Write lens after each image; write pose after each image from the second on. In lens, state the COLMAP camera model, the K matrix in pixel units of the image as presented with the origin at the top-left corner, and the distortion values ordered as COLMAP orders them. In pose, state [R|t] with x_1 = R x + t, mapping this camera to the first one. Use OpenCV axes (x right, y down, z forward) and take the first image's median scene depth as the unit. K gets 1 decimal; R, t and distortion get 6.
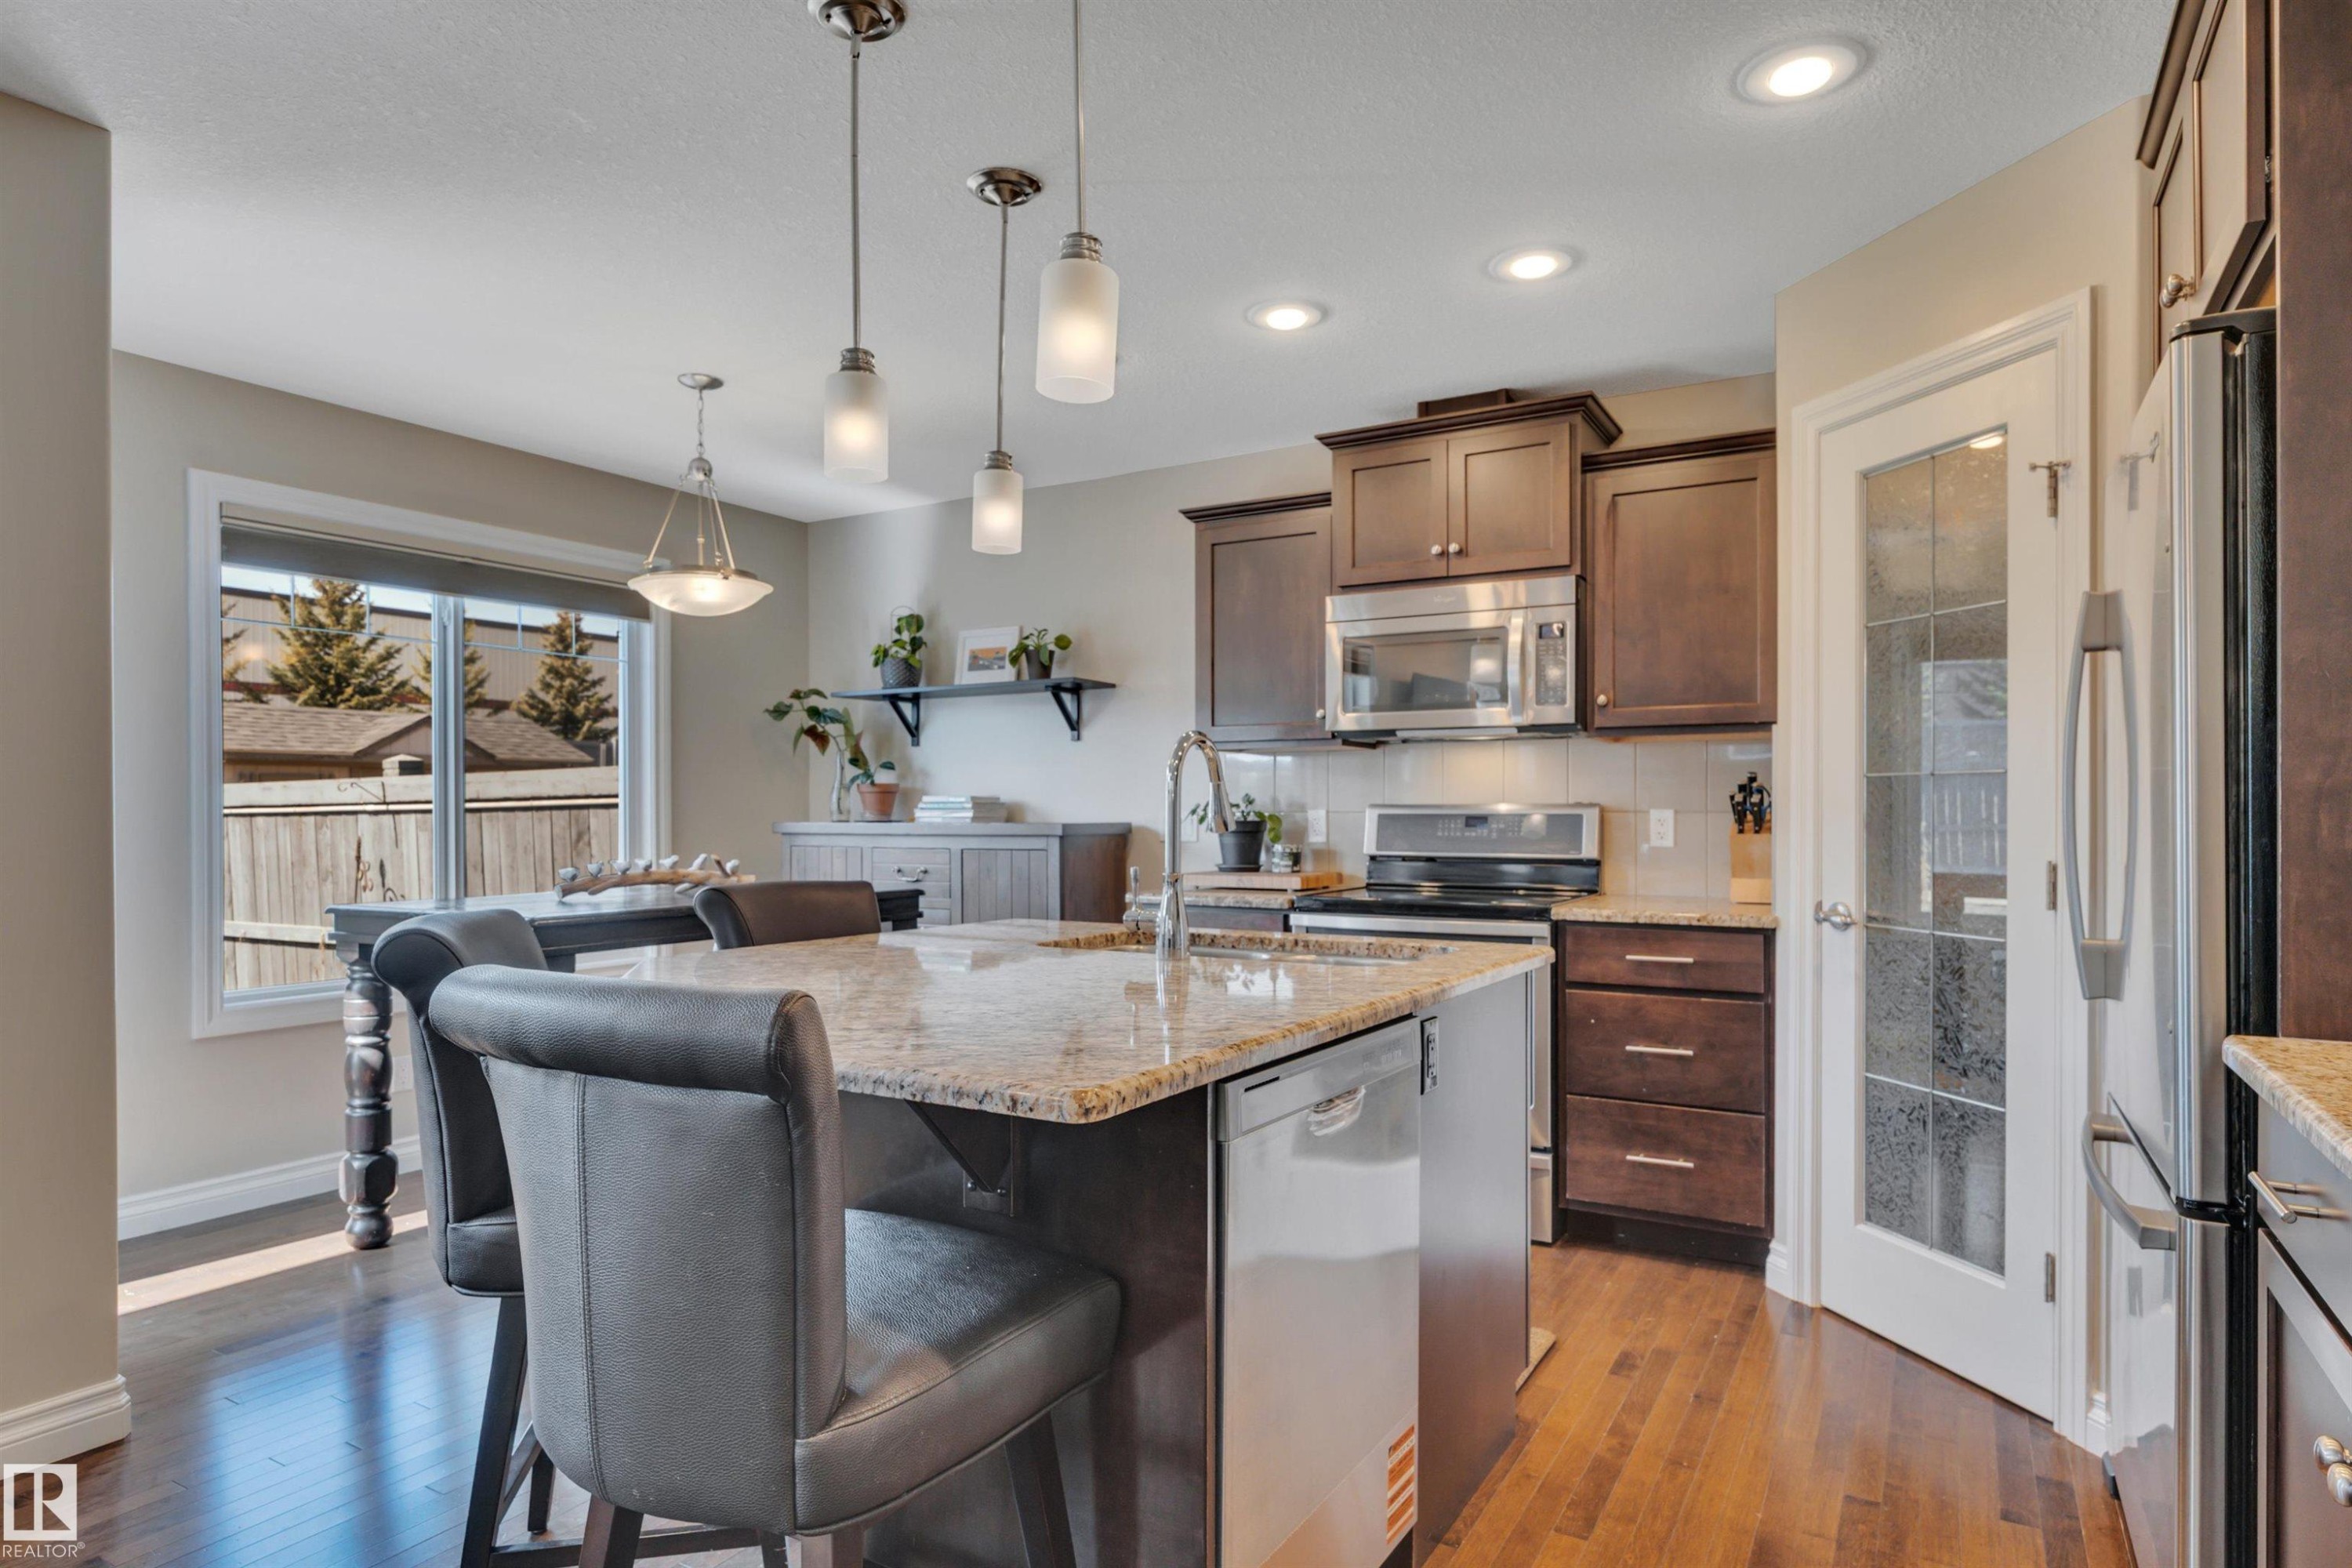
lens RADIAL K [[1328.3, 0, 1172.1], [0, 1328.3, 813.4], [0, 0, 1]] dist [-0.000956, -0.000426]
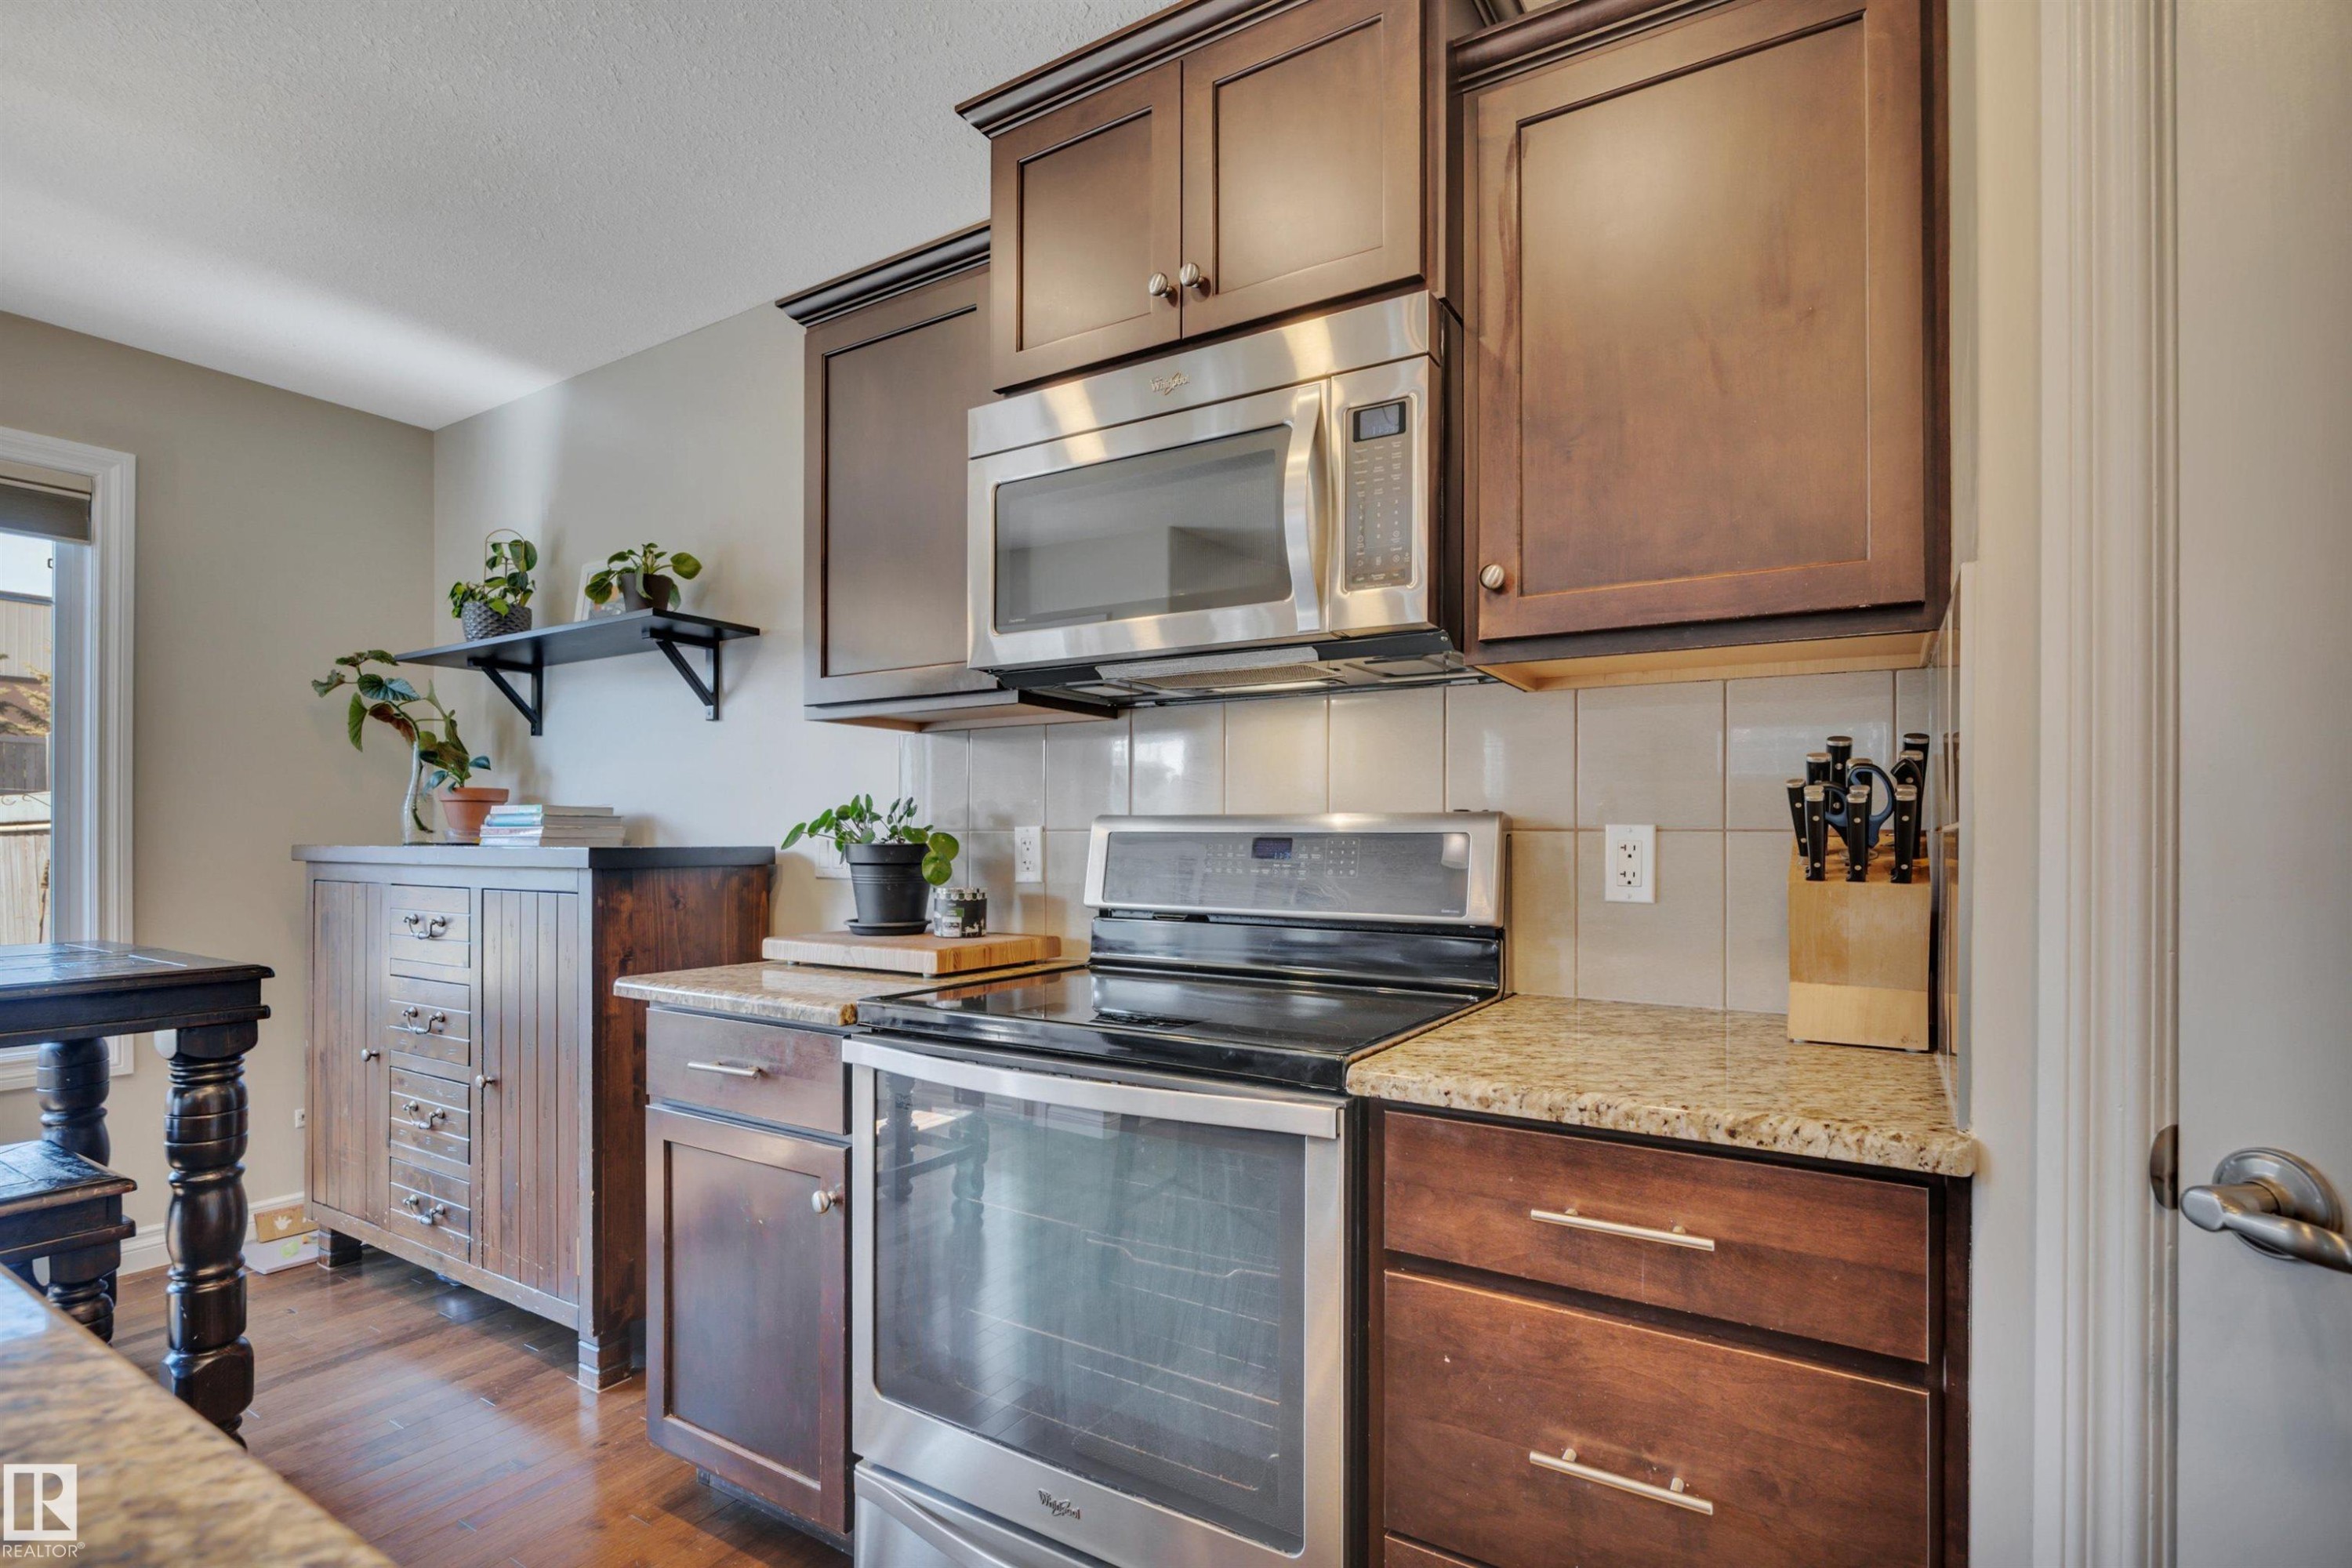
lens RADIAL K [[1139.1, 0, 1168.8], [0, 1139.1, 829.4], [0, 0, 1]] dist [-0.015057, -0.000330]
pose [[0.999365, 0.003849, -0.035420, 0.218948], [-0.004177, 0.999949, -0.009195, 0.003362], [0.035383, 0.009337, 0.999330, 0.589747]]
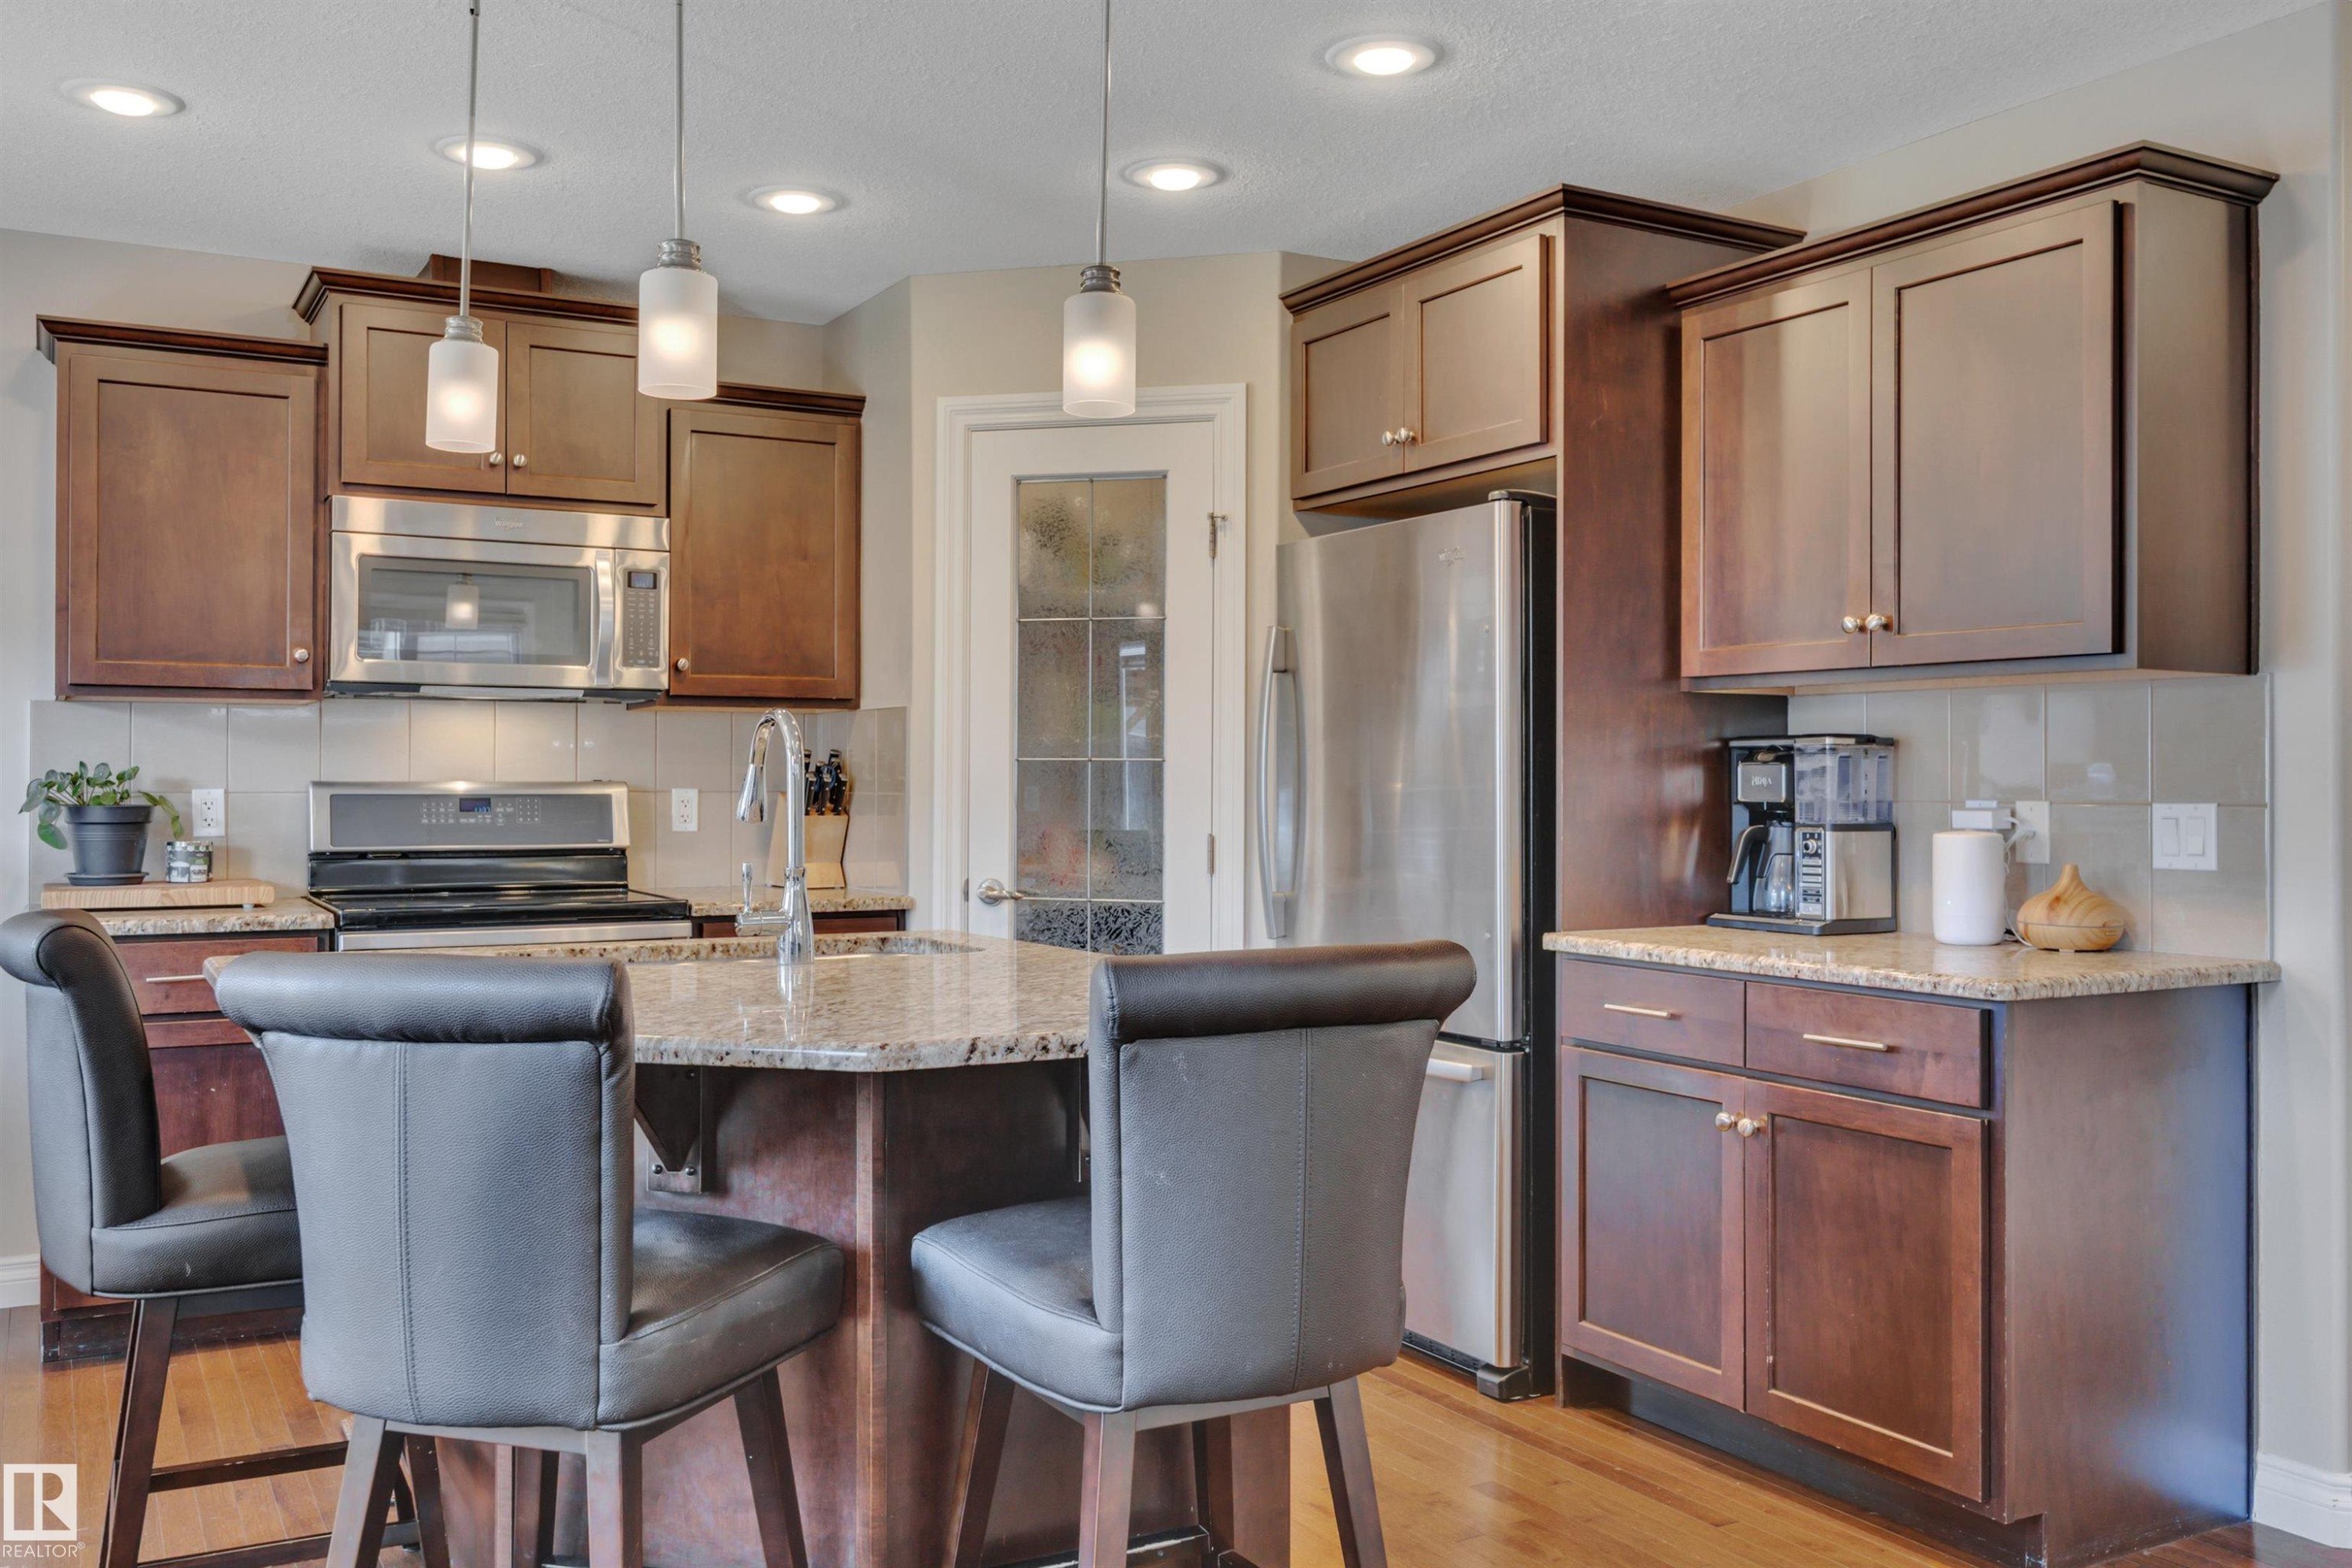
lens RADIAL K [[1982.6, 0, 1170.9], [0, 1982.6, 753.9], [0, 0, 1]] dist [0.000765, 0.002292]
pose [[0.500461, 0.012575, 0.865668, -0.616810], [-0.000970, 0.999902, -0.013965, -0.008249], [-0.865759, 0.006149, 0.500424, 0.067492]]
